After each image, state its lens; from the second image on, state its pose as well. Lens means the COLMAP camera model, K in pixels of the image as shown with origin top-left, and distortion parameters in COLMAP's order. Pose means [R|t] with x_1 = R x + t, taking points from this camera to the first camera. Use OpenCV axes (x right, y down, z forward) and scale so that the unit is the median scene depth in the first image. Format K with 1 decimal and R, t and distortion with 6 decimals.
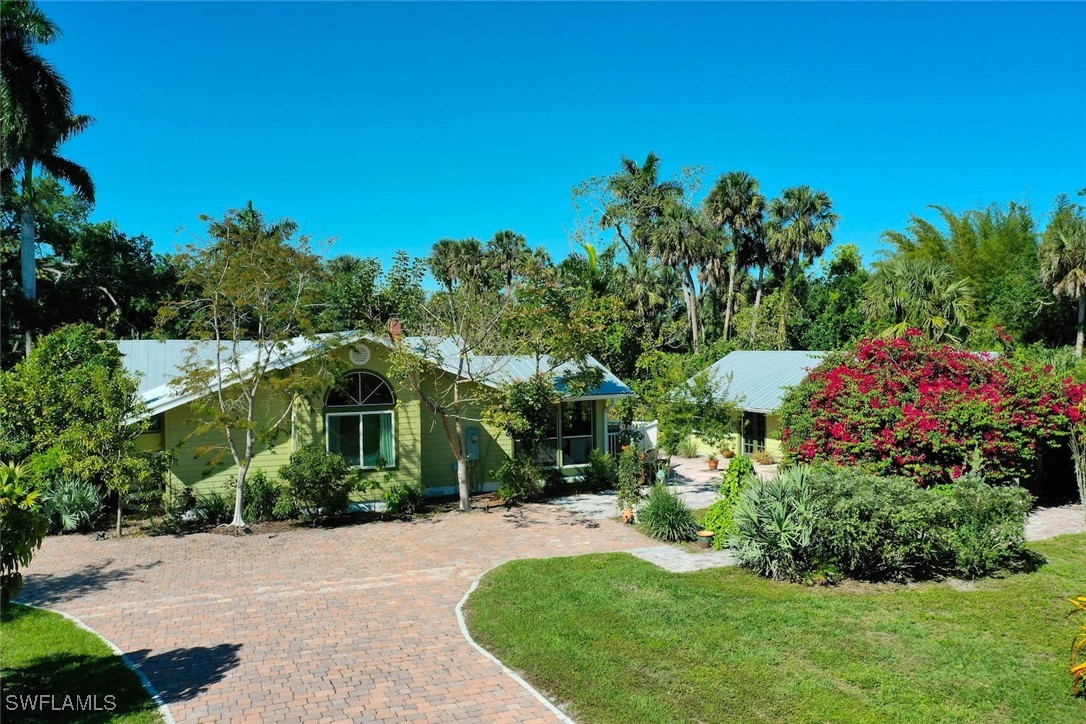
lens RADIAL K [[842.5, 0, 543.0], [0, 842.5, 362.0], [0, 0, 1]] dist [0.057847, -0.102465]
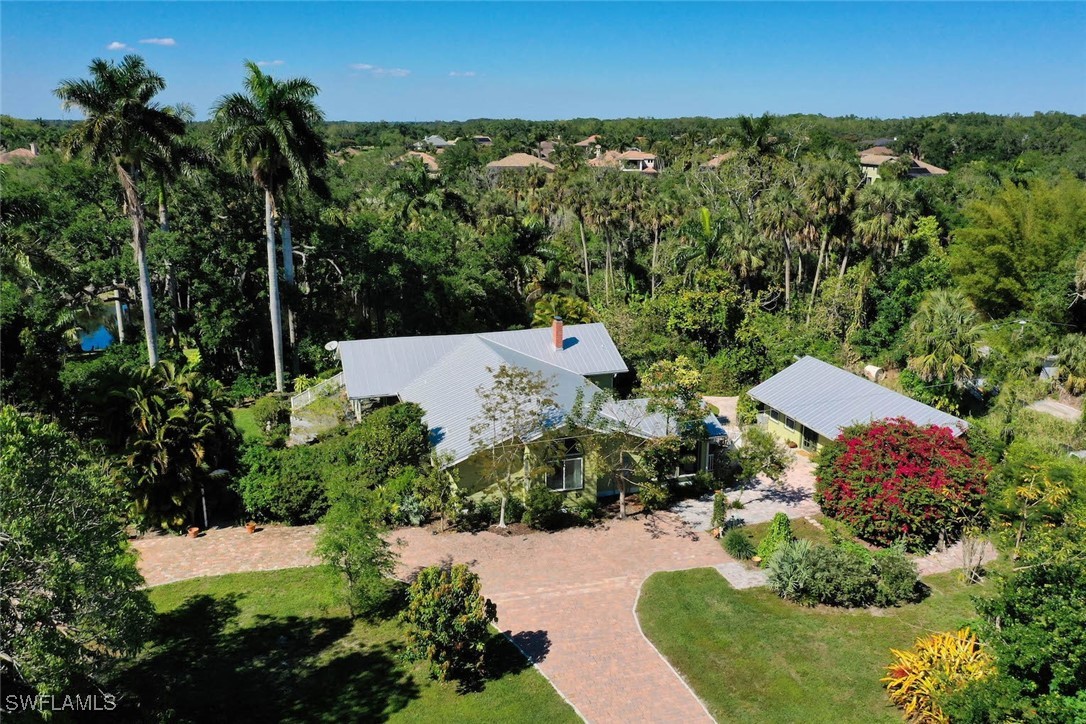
lens RADIAL K [[893.6, 0, 543.0], [0, 893.6, 362.0], [0, 0, 1]] dist [0.011093, 0.005992]
pose [[0.993768, 0.043730, -0.102536, -0.085507], [-0.017780, 0.970244, 0.241477, -0.619570], [0.110045, -0.238148, 0.964974, -0.775777]]
